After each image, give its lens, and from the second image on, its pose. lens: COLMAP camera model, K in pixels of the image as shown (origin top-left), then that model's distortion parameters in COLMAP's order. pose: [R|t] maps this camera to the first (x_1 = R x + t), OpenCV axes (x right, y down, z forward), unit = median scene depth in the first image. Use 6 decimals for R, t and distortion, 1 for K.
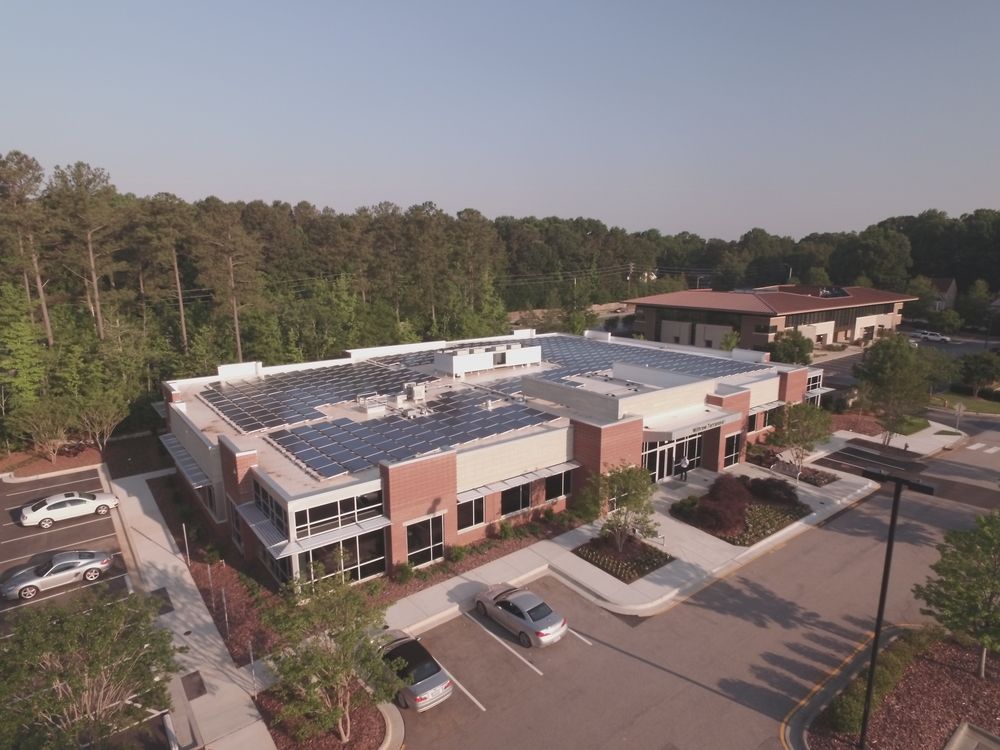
lens RADIAL K [[583.3, 0, 503.0], [0, 583.3, 378.7], [0, 0, 1]] dist [-0.001436, 0.003751]
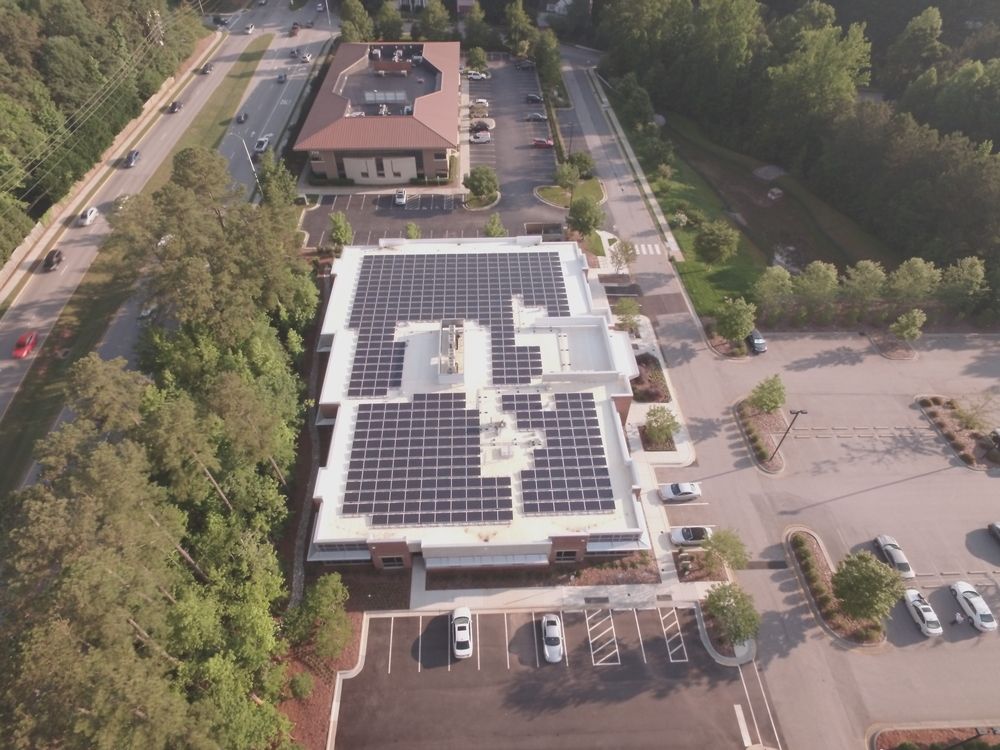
lens RADIAL K [[583.3, 0, 503.0], [0, 583.3, 378.7], [0, 0, 1]] dist [-0.001436, 0.003751]
pose [[0.584625, -0.584864, 0.562270, -1.255241], [0.151867, 0.759686, 0.632308, -1.369800], [-0.796963, -0.284273, 0.532953, 0.295337]]
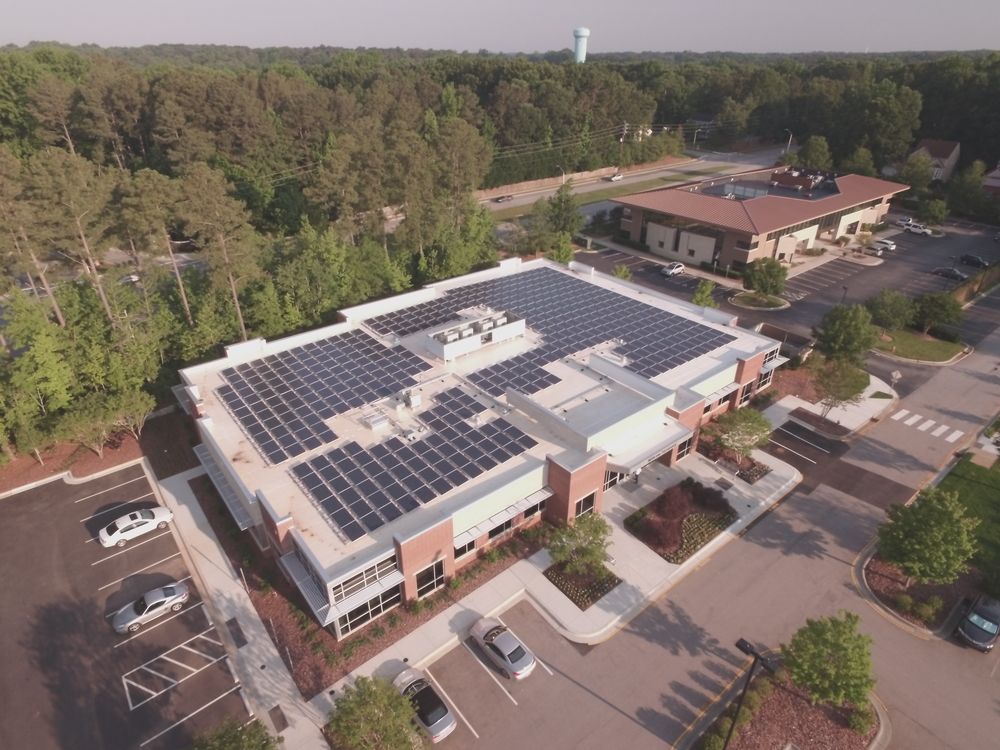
lens RADIAL K [[583.3, 0, 503.0], [0, 583.3, 378.7], [0, 0, 1]] dist [-0.001436, 0.003751]
pose [[0.999748, -0.002218, 0.022317, 0.000428], [-0.004714, 0.952082, 0.305806, -0.486257], [-0.021926, -0.305834, 0.951832, -0.093481]]
